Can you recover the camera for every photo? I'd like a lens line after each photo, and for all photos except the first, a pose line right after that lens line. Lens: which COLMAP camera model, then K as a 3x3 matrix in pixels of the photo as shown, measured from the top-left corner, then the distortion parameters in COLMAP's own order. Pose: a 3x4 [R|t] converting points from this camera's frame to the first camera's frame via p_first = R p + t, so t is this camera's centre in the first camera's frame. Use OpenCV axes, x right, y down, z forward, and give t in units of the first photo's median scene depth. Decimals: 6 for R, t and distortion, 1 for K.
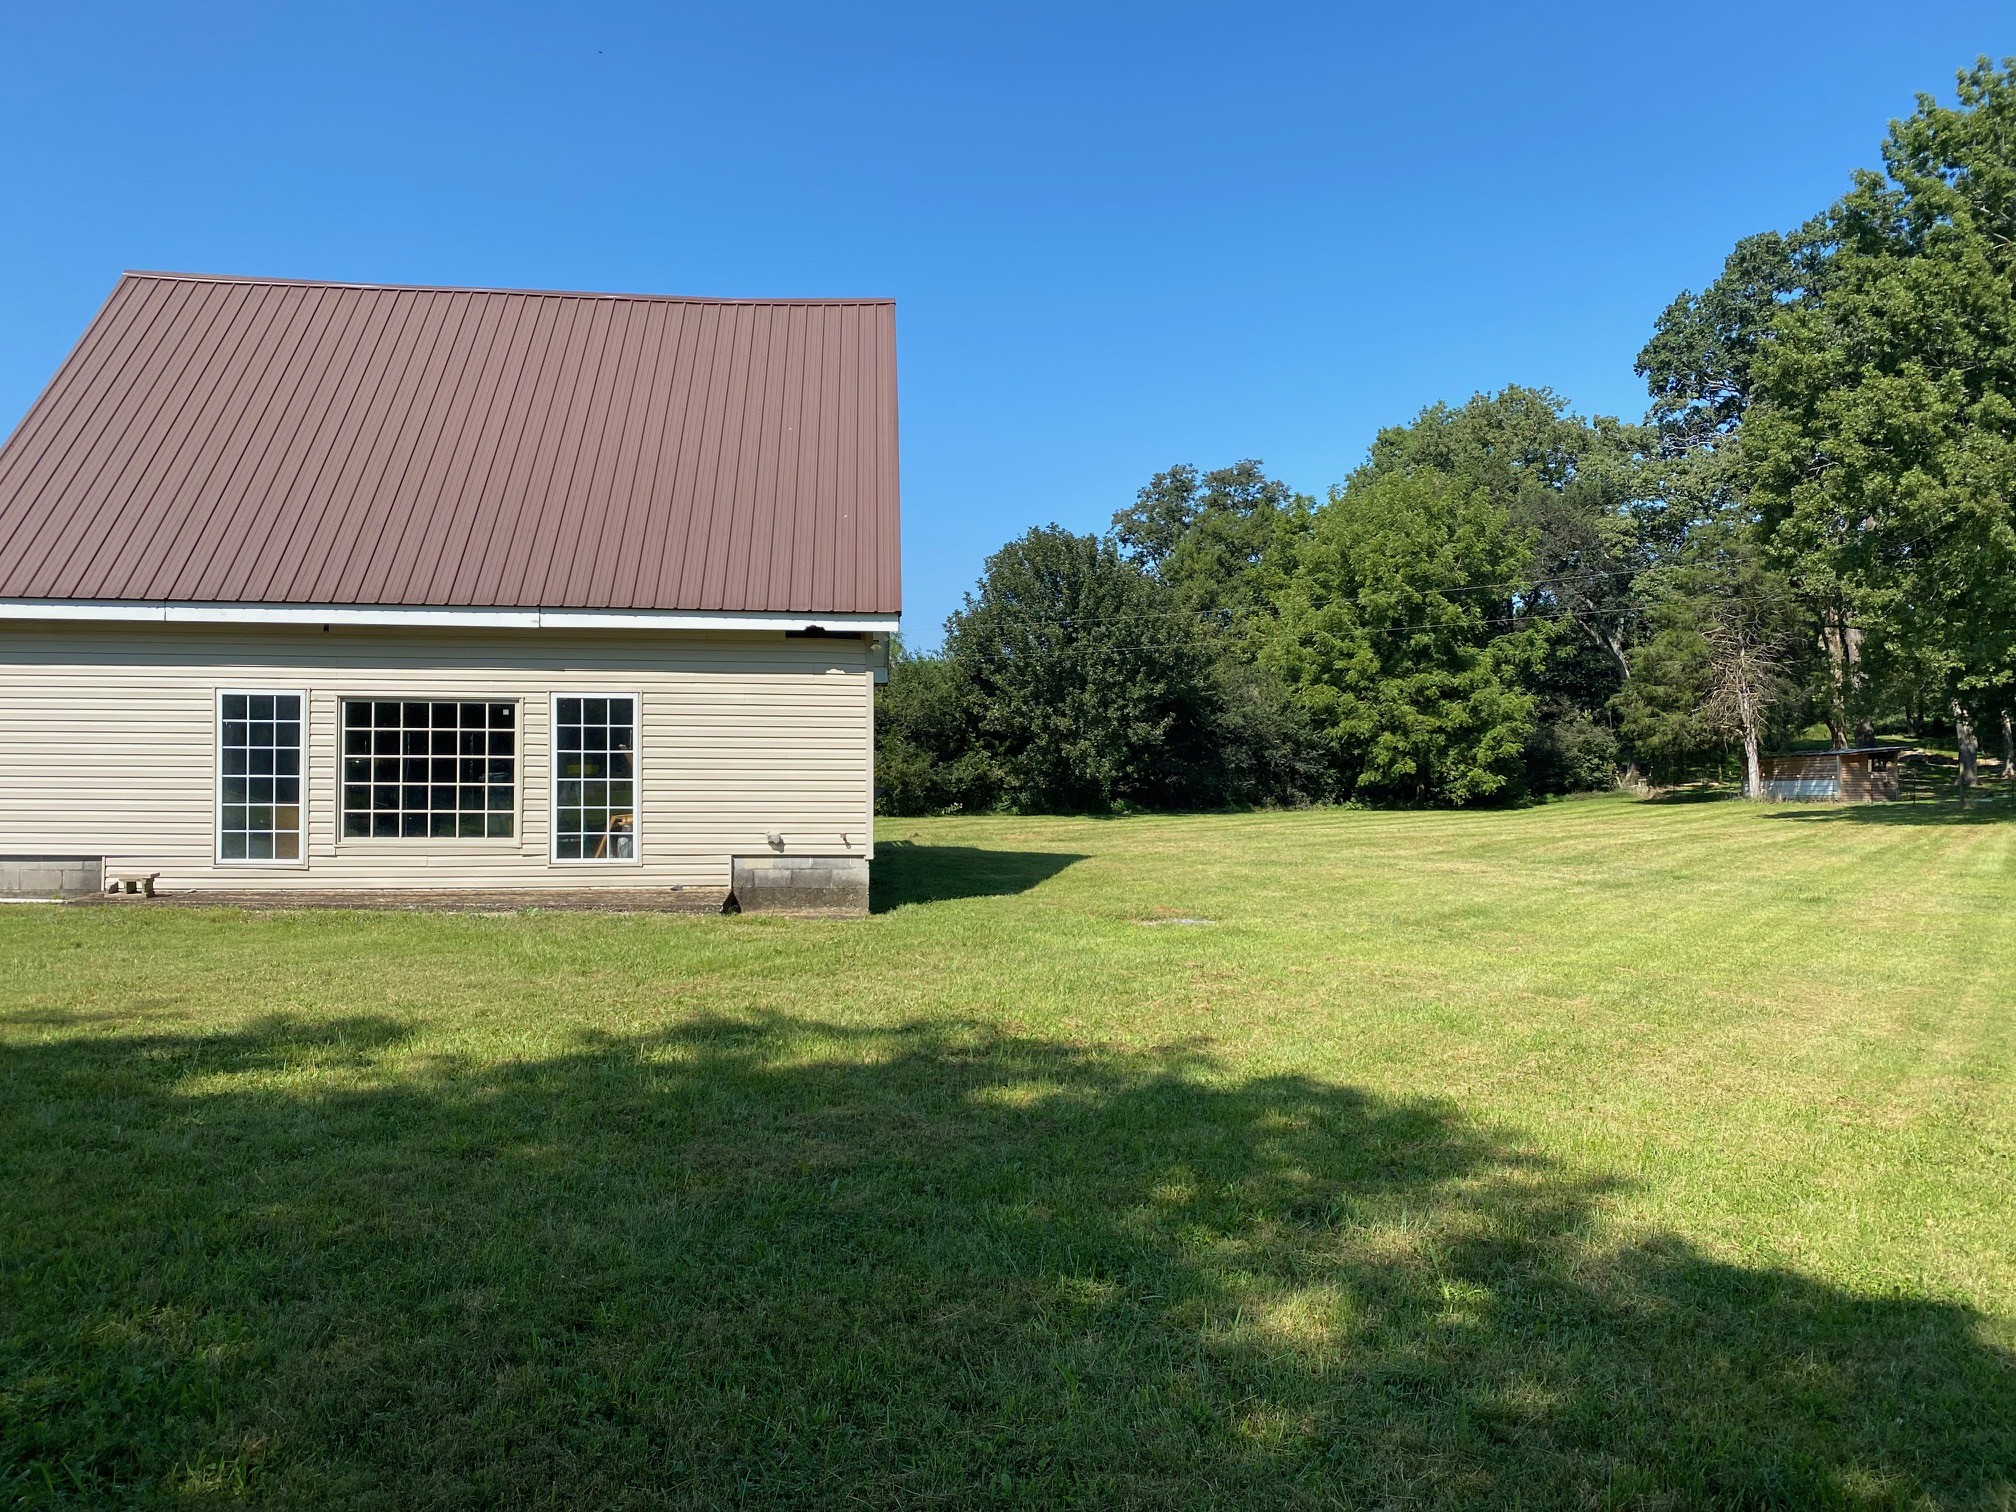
lens RADIAL K [[1547.1, 0, 989.3], [0, 1547.1, 777.7], [0, 0, 1]] dist [0.064889, -0.103094]
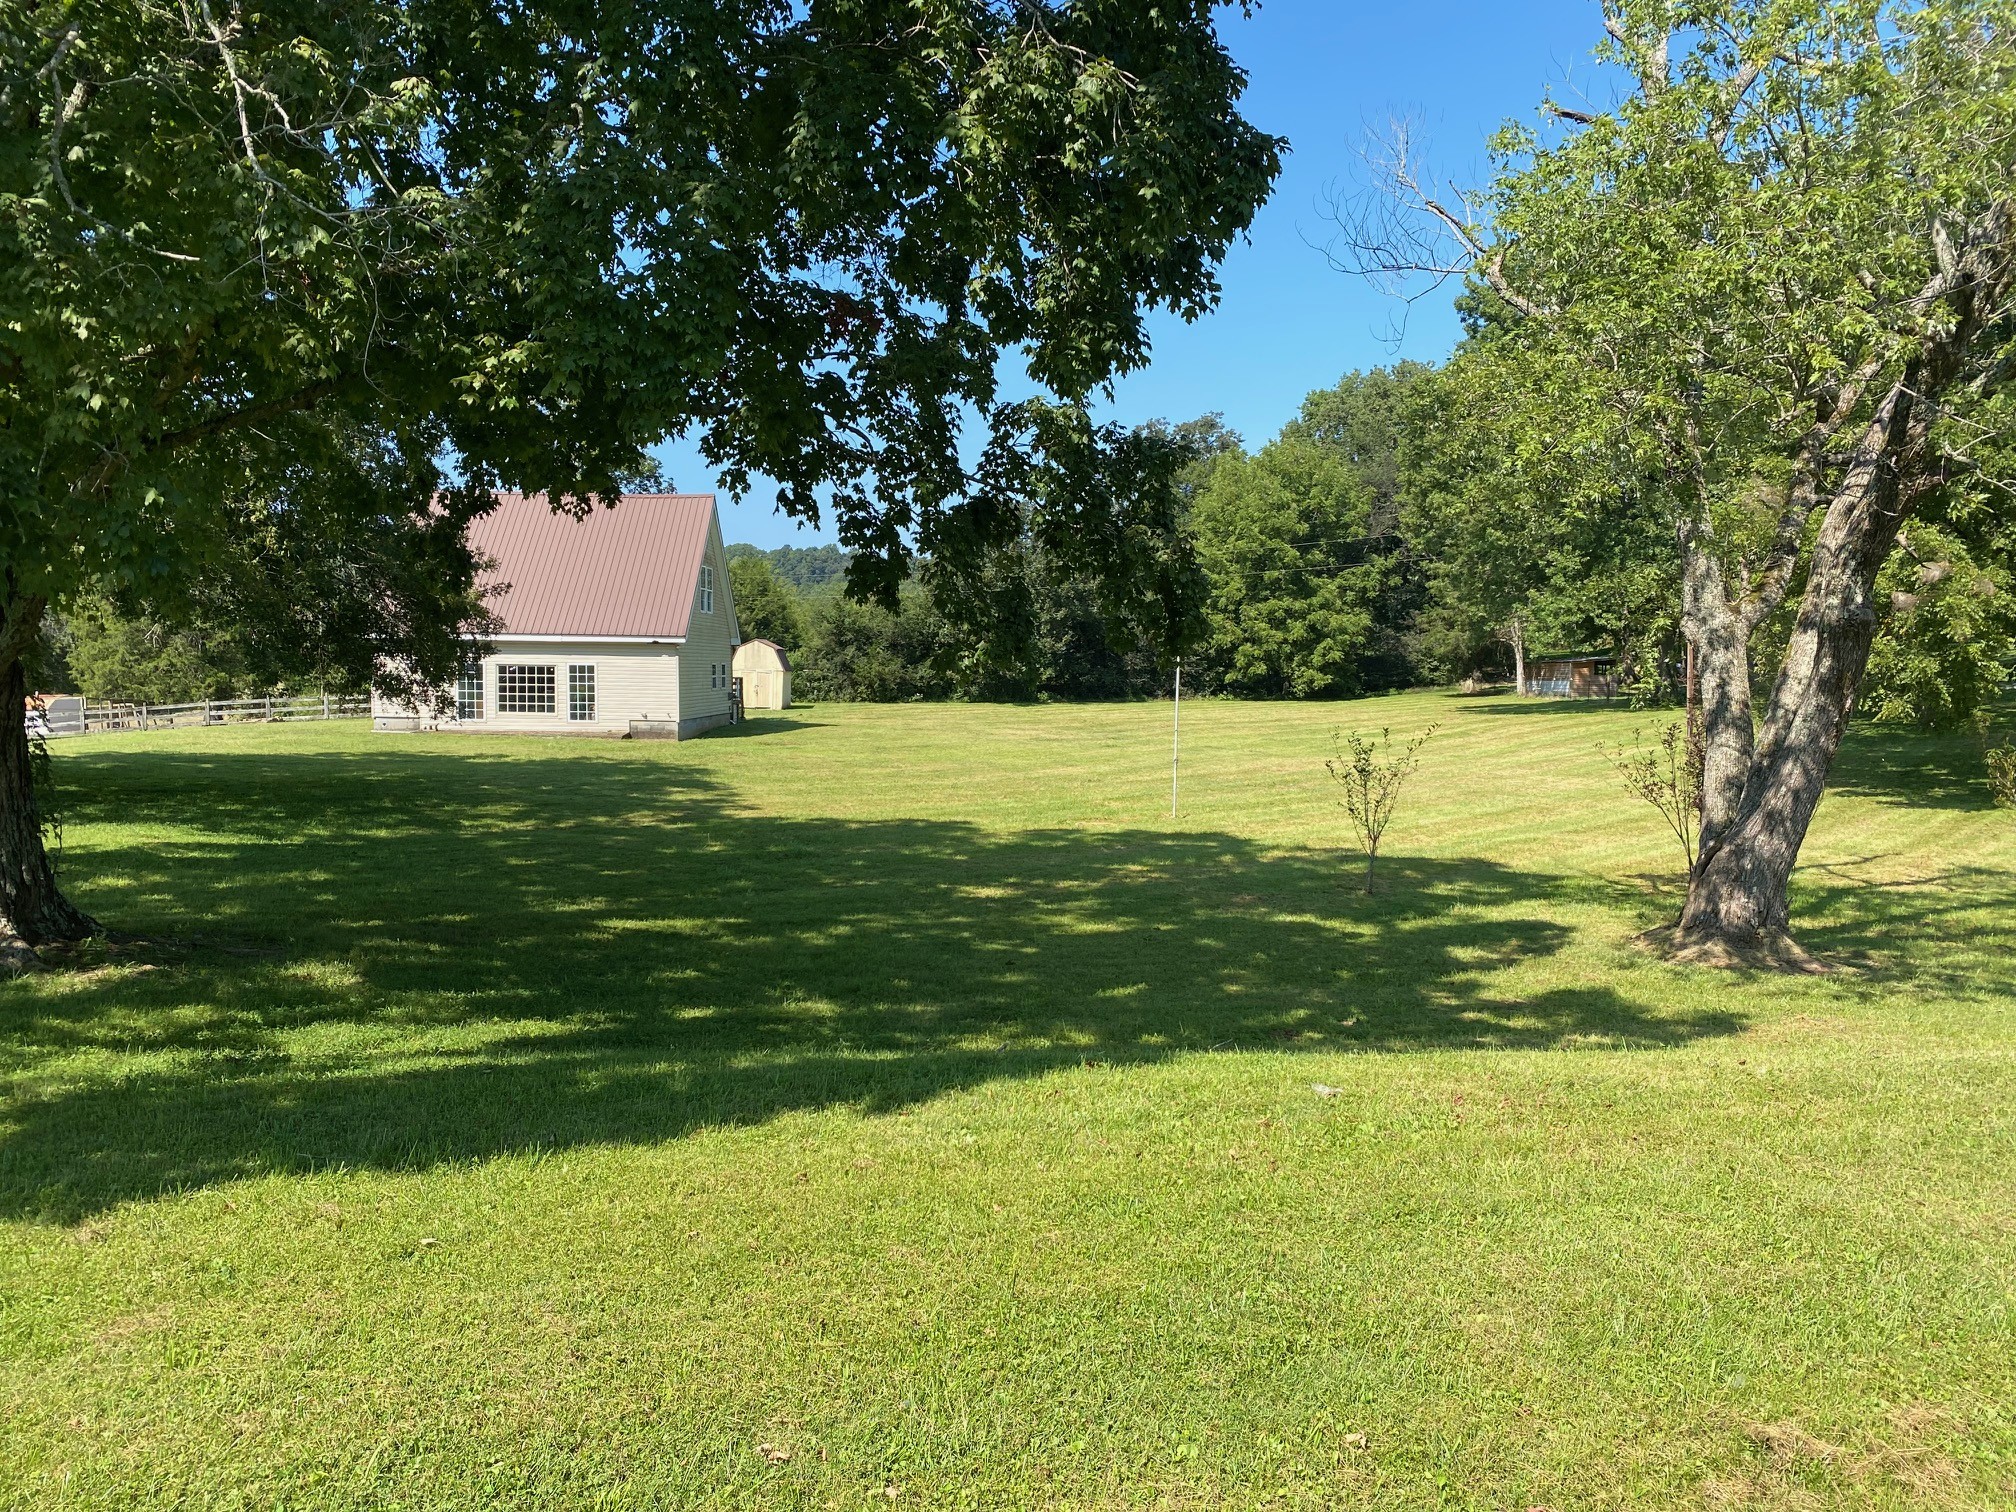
lens RADIAL K [[1547.1, 0, 1016.8], [0, 1547.1, 801.2], [0, 0, 1]] dist [0.064889, -0.103094]
pose [[0.997040, 0.014165, -0.075565, 0.176809], [-0.007199, 0.995764, 0.091665, -0.015906], [0.076543, -0.090850, 0.992919, -0.418097]]
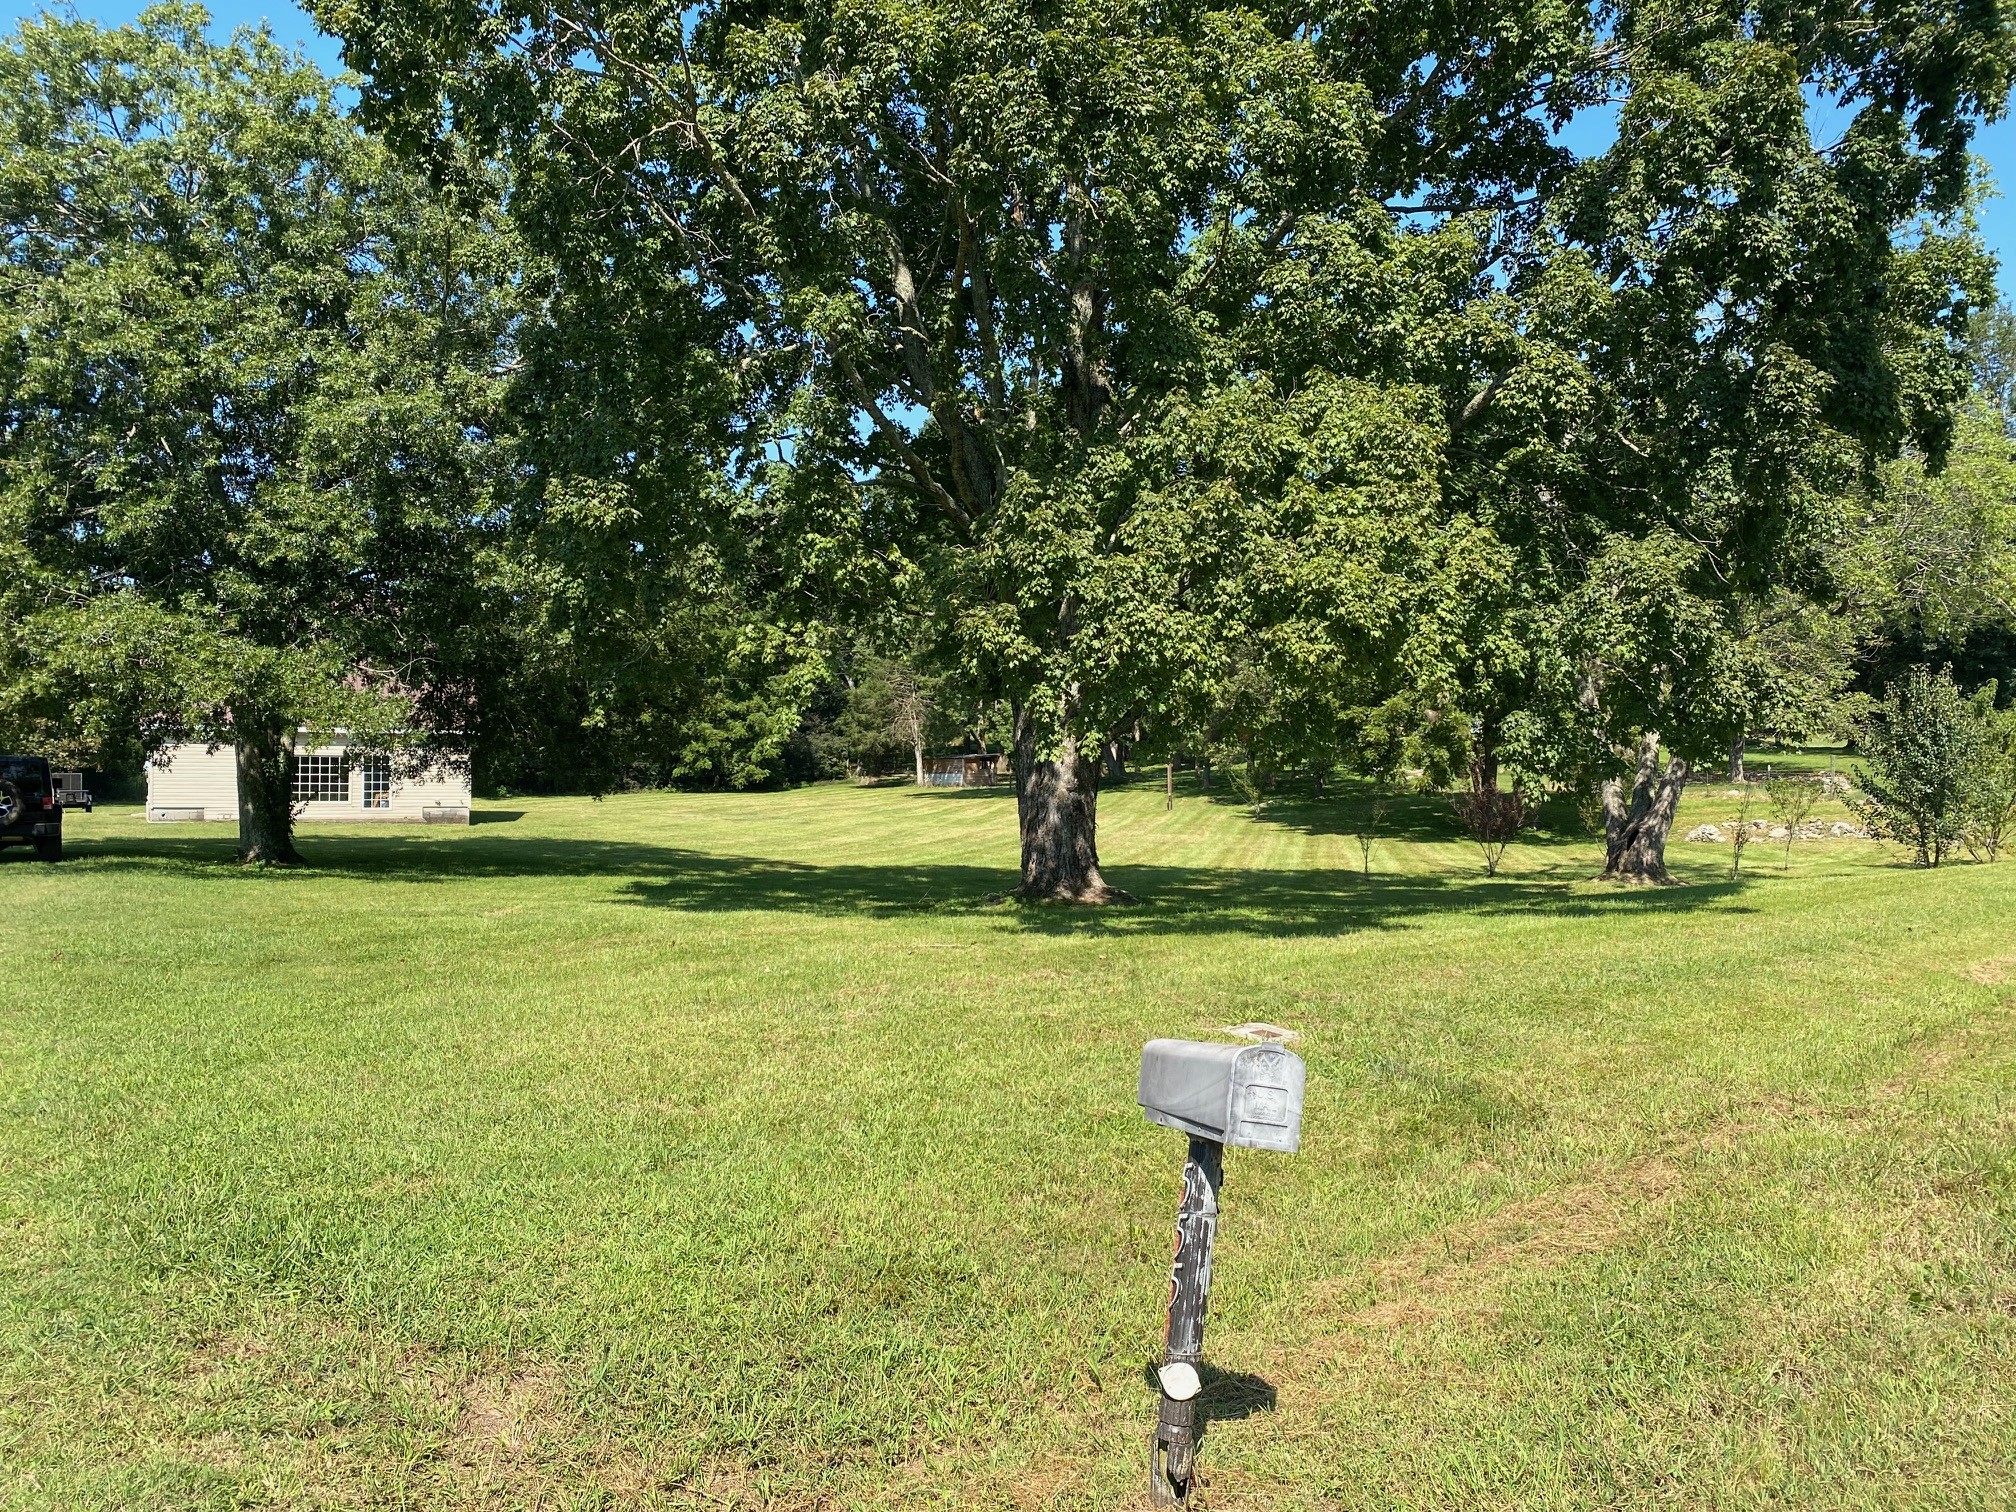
lens RADIAL K [[1547.1, 0, 1022.0], [0, 1547.1, 753.9], [0, 0, 1]] dist [0.064889, -0.103094]
pose [[0.907894, 0.007323, 0.419137, -0.088532], [-0.005037, 0.999966, -0.006561, -0.009367], [-0.419171, 0.003846, 0.907899, -0.531935]]
